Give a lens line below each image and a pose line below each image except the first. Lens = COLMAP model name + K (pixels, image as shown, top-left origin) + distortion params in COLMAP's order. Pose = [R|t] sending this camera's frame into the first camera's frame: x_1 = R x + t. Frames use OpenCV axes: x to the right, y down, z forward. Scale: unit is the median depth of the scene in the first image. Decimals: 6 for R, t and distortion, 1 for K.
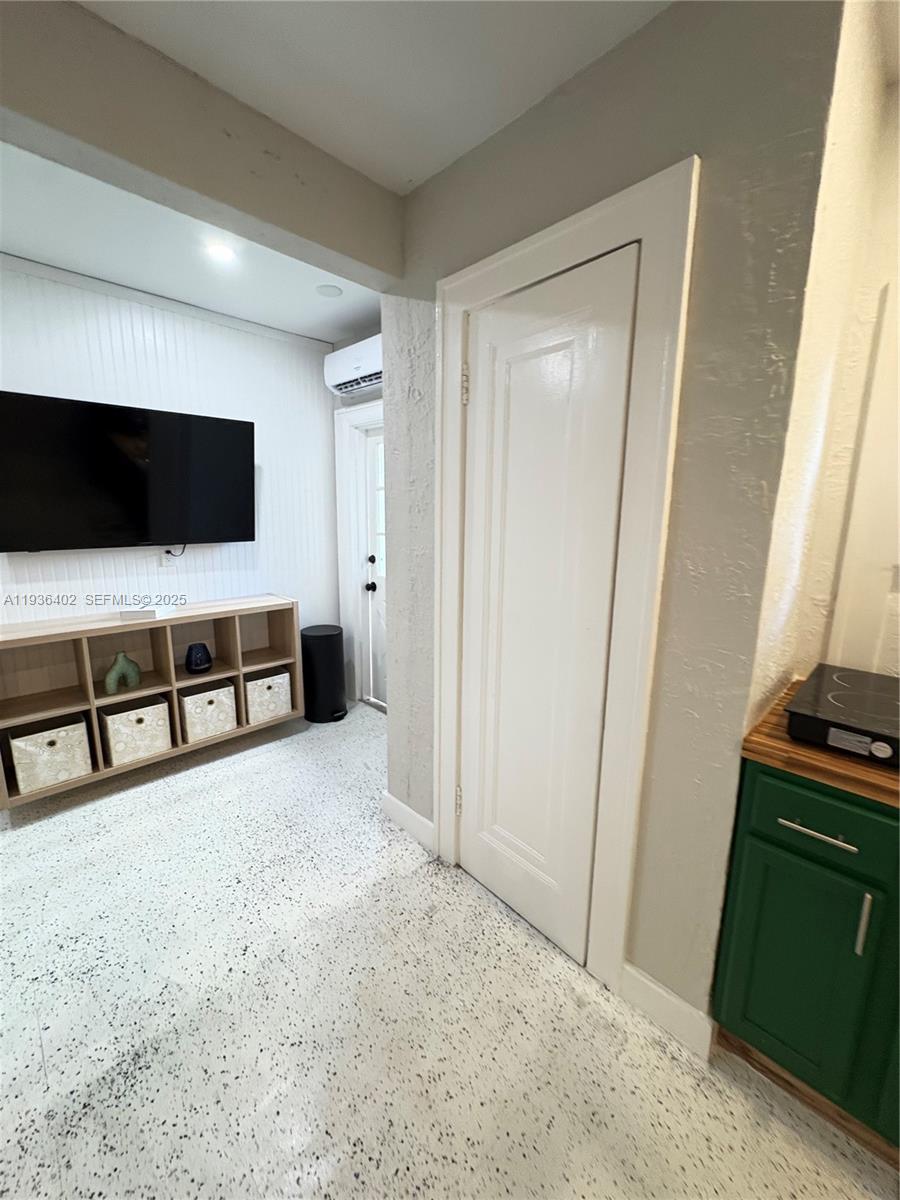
lens RADIAL K [[481.1, 0, 450.0], [0, 481.1, 600.0], [0, 0, 1]] dist [-0.000064, 0.000172]
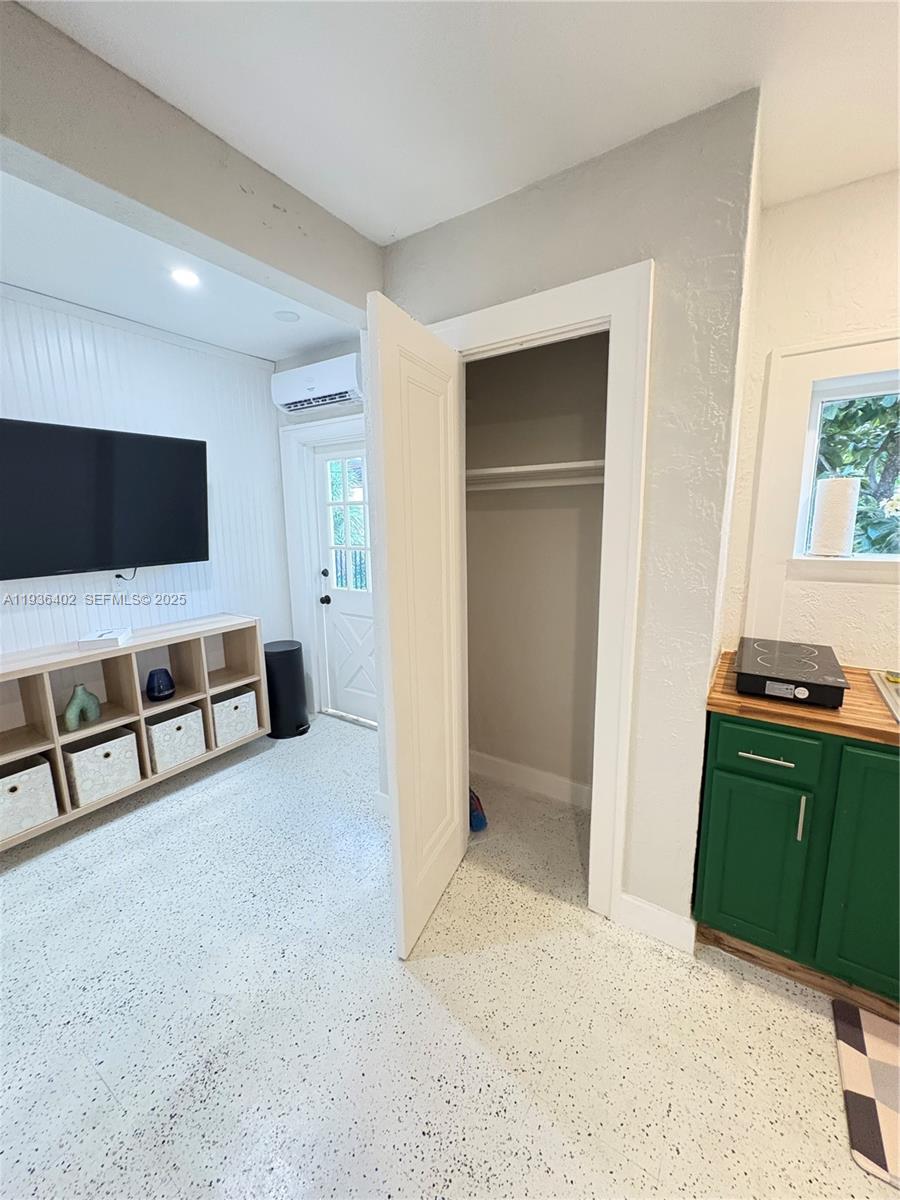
lens RADIAL K [[483.2, 0, 450.0], [0, 483.2, 600.0], [0, 0, 1]] dist [0.001047, -0.000005]
pose [[0.978561, -0.061502, 0.196559, -0.156133], [0.063835, 0.997945, -0.005550, -0.006748], [-0.195814, 0.017979, 0.980476, -0.079480]]
